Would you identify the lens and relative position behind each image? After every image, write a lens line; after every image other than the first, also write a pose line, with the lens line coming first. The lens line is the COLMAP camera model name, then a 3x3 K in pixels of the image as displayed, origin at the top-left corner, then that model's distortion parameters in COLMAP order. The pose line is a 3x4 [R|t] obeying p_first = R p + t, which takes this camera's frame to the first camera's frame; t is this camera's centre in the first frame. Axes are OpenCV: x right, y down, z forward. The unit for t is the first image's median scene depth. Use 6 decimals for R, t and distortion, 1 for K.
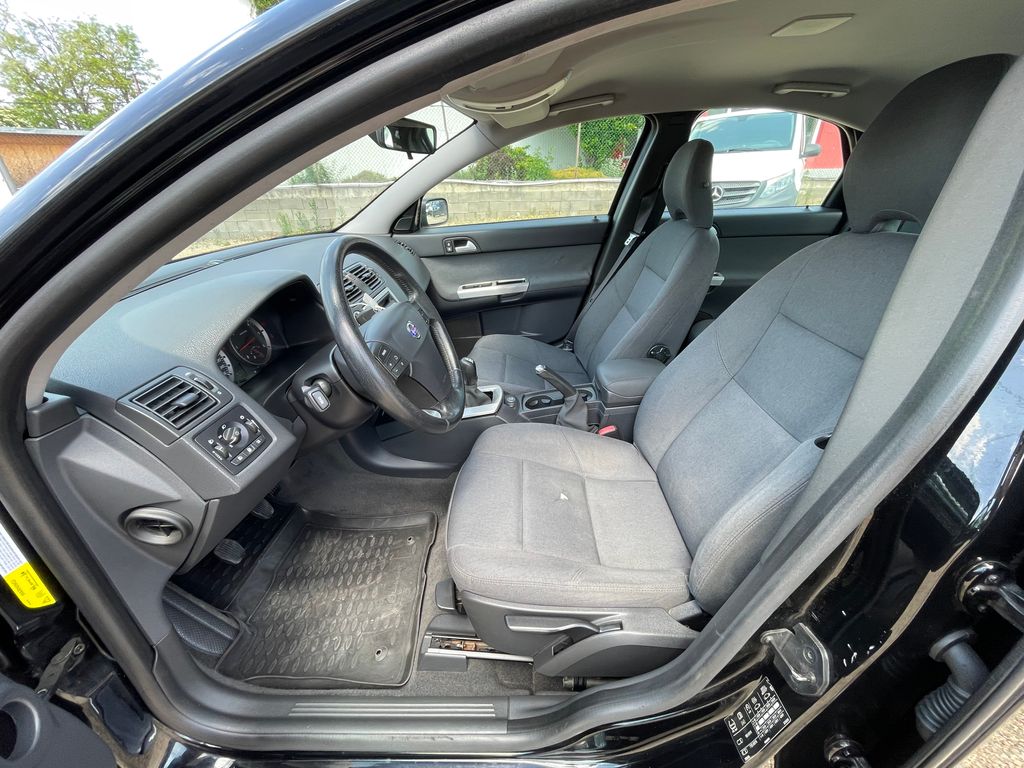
lens RADIAL K [[418.5, 0, 512.0], [0, 418.5, 384.0], [0, 0, 1]] dist [-0.019602, -0.000047]
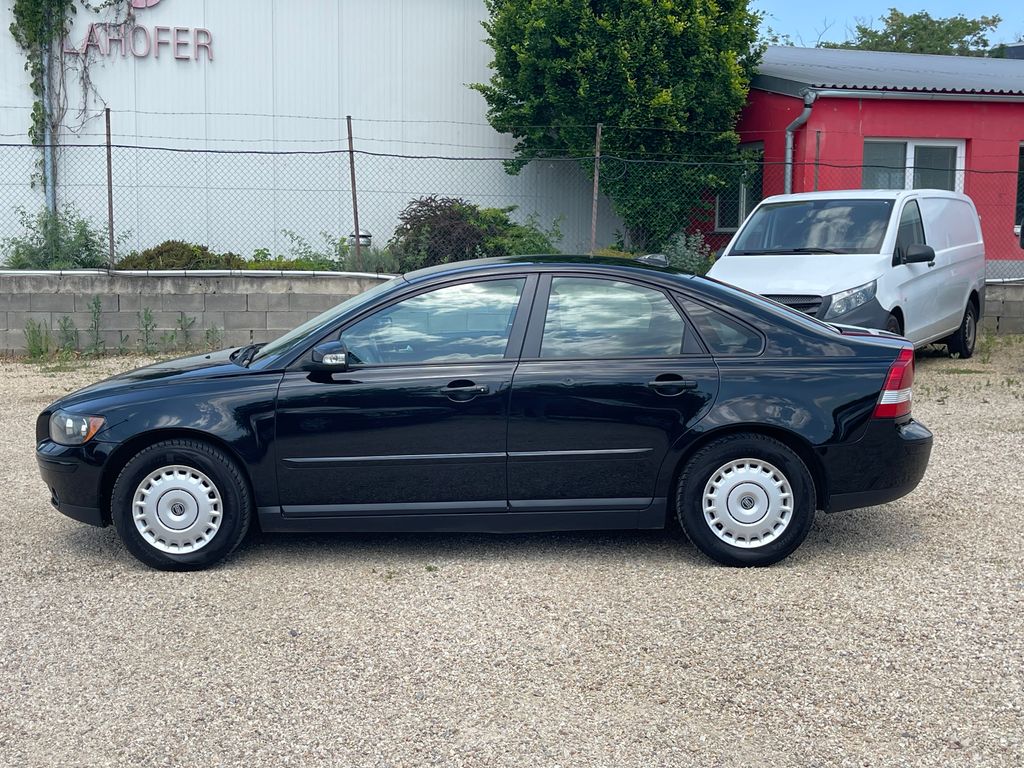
lens RADIAL K [[1288.6, 0, 512.0], [0, 1288.6, 384.0], [0, 0, 1]] dist [0.033514, -0.053038]
pose [[0.999522, 0.027499, 0.014103, 0.207655], [-0.021009, 0.939279, -0.342511, 1.379854], [-0.022665, 0.342051, 0.939408, -3.395192]]
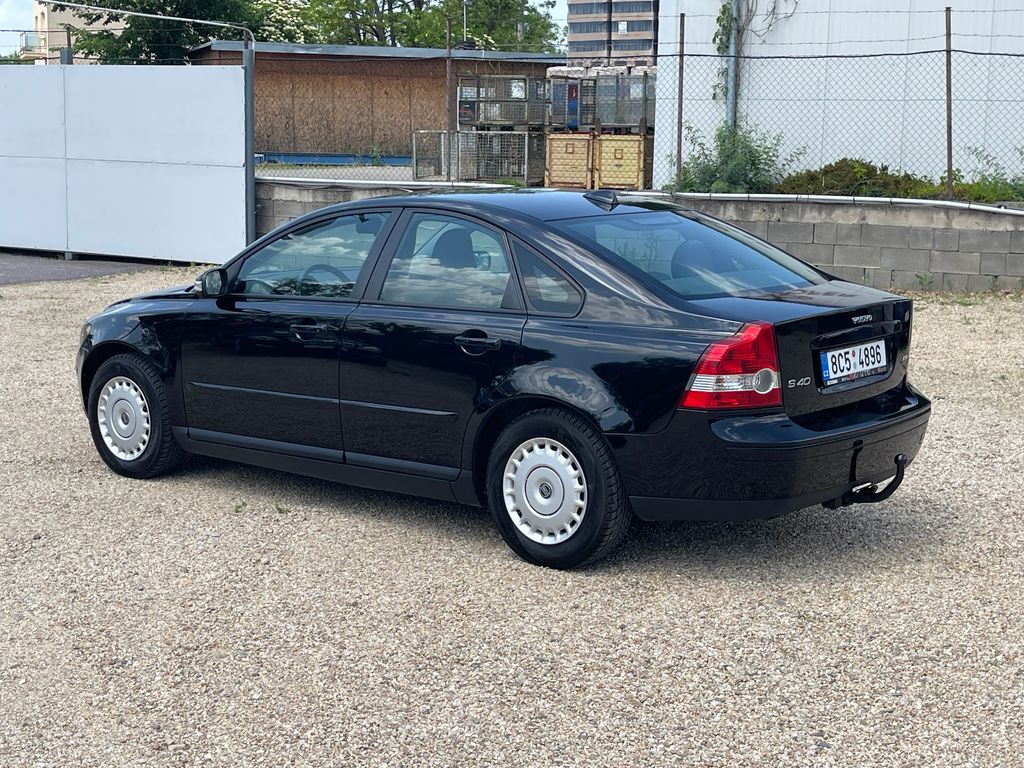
lens RADIAL K [[1523.2, 0, 512.0], [0, 1523.2, 384.0], [0, 0, 1]] dist [0.069014, -0.142732]
pose [[0.785245, 0.130103, -0.605363, 3.188646], [-0.303482, 0.933059, -0.193130, 0.892239], [0.539712, 0.335371, 0.772164, -2.746132]]
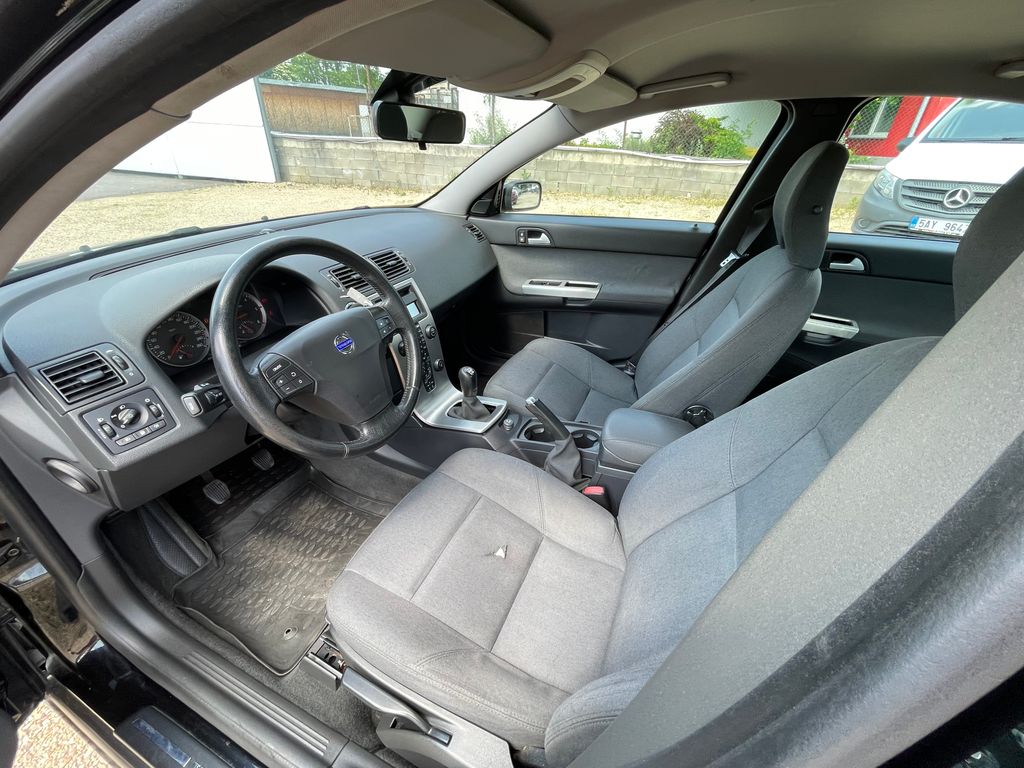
lens RADIAL K [[417.6, 0, 512.0], [0, 417.6, 384.0], [0, 0, 1]] dist [-0.013359, 0.000026]
pose [[0.922099, 0.243362, -0.300847, 0.221444], [-0.223055, 0.969595, 0.100663, -0.116919], [0.316197, -0.025716, 0.948345, 0.121873]]
